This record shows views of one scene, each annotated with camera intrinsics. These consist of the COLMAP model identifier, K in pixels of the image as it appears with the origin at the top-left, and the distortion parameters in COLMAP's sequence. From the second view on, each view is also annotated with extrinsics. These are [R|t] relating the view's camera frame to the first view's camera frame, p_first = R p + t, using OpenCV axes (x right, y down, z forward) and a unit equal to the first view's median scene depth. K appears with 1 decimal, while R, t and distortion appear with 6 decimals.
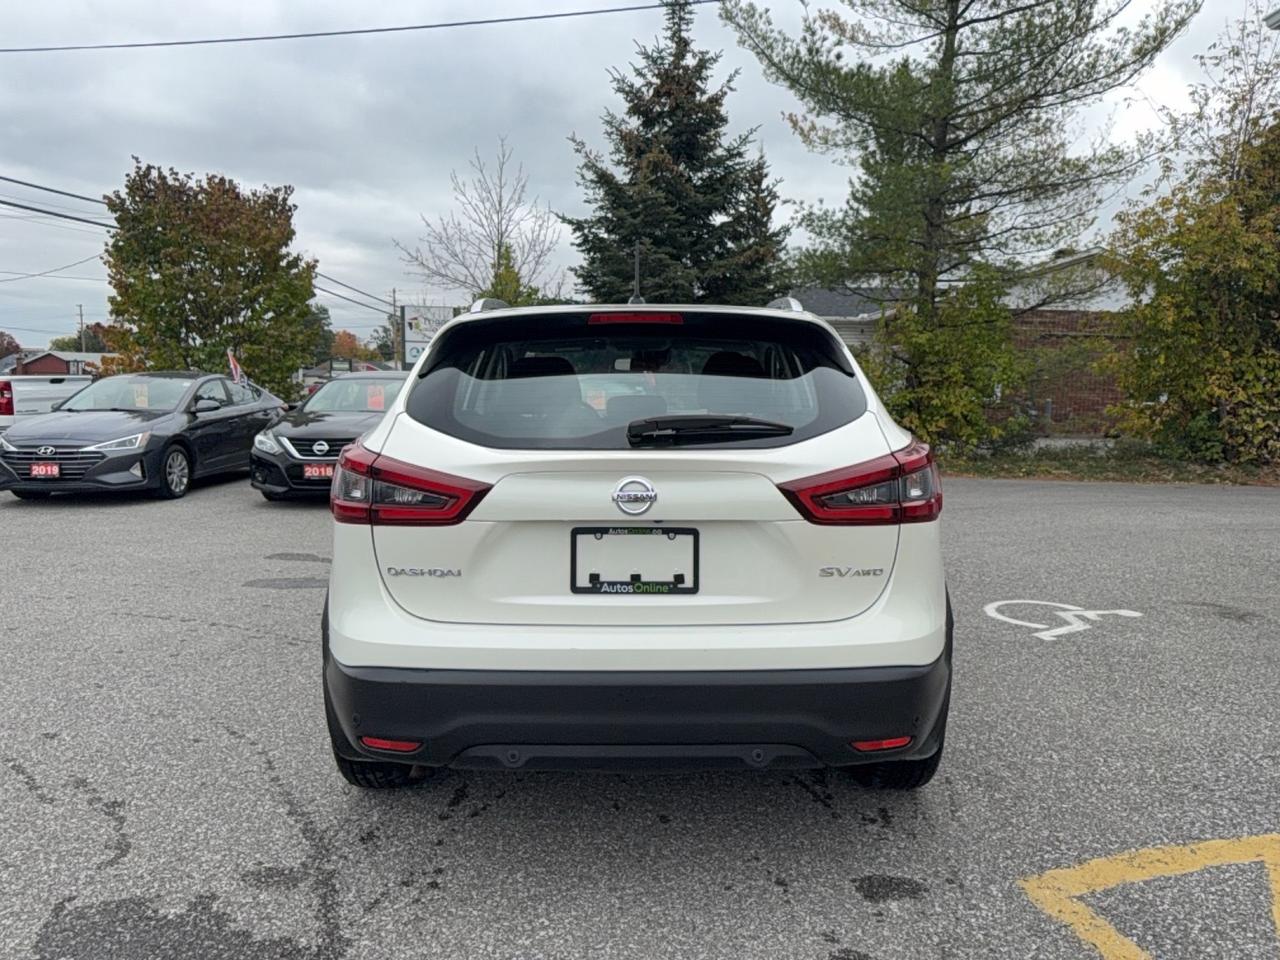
lens RADIAL K [[900.6, 0, 648.1], [0, 900.6, 476.3], [0, 0, 1]] dist [0.030177, -0.037361]
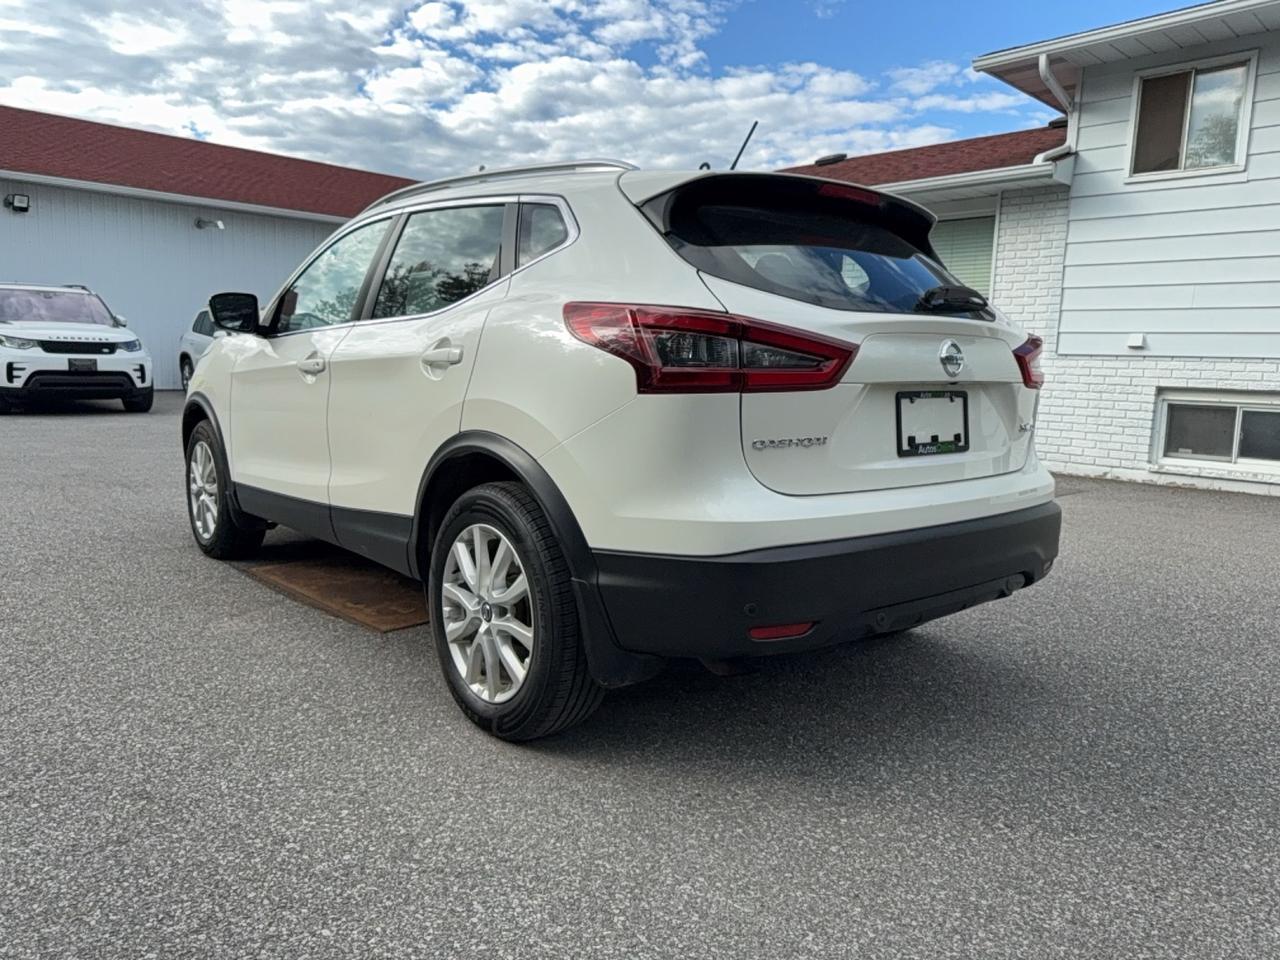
lens RADIAL K [[900.6, 0, 626.7], [0, 900.6, 484.0], [0, 0, 1]] dist [0.030177, -0.037361]
pose [[0.768390, -0.069076, 0.636243, -0.965554], [0.044872, 0.997526, 0.054108, 0.091061], [-0.638407, -0.013026, 0.769589, 0.407495]]
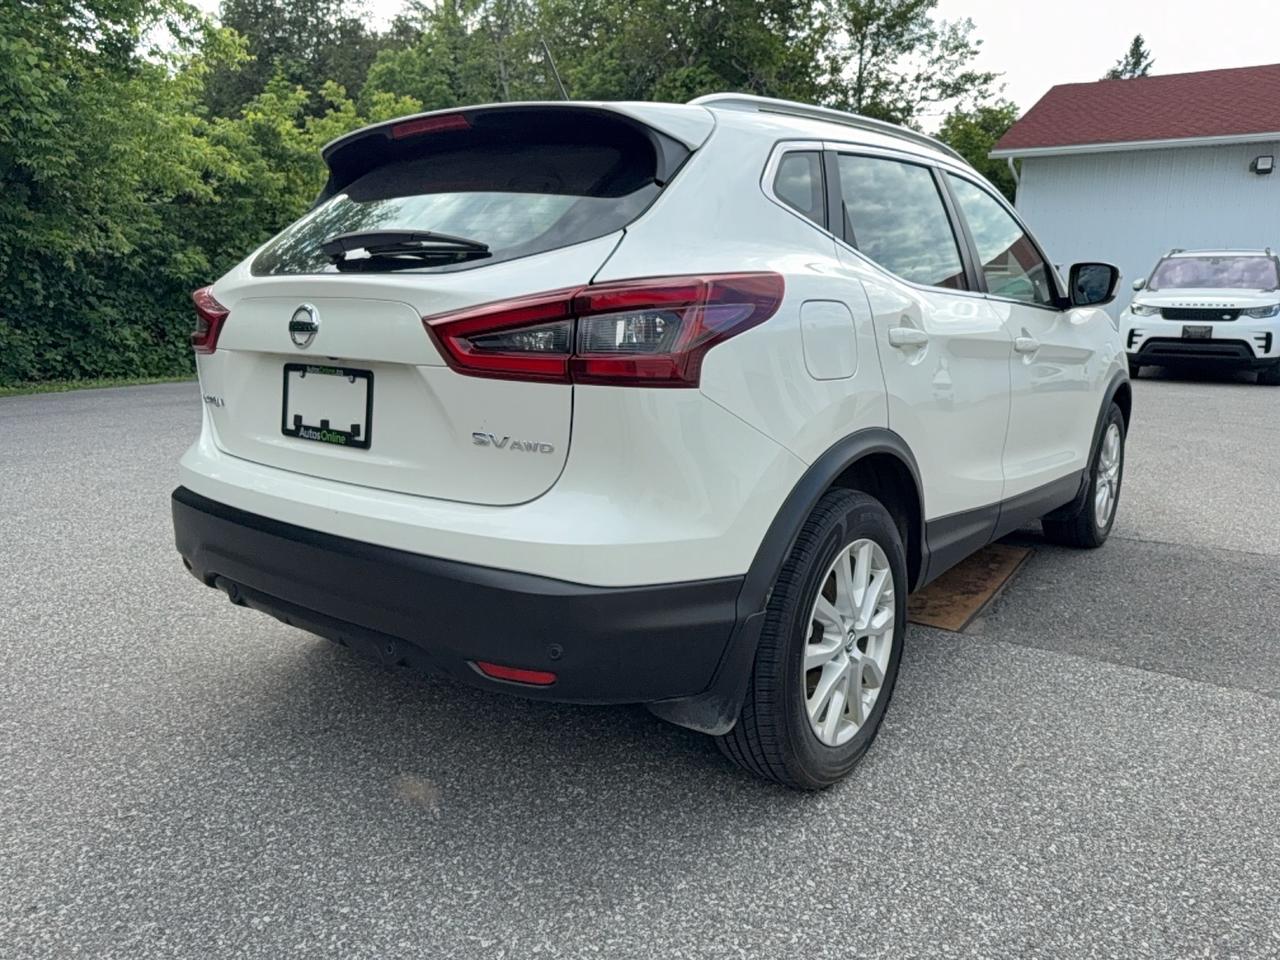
lens RADIAL K [[900.6, 0, 646.5], [0, 900.6, 484.8], [0, 0, 1]] dist [0.030177, -0.037361]
pose [[0.793723, 0.128288, -0.594598, 0.759510], [-0.074742, 0.990669, 0.113969, 0.047329], [0.603670, -0.046018, 0.795905, 0.482926]]
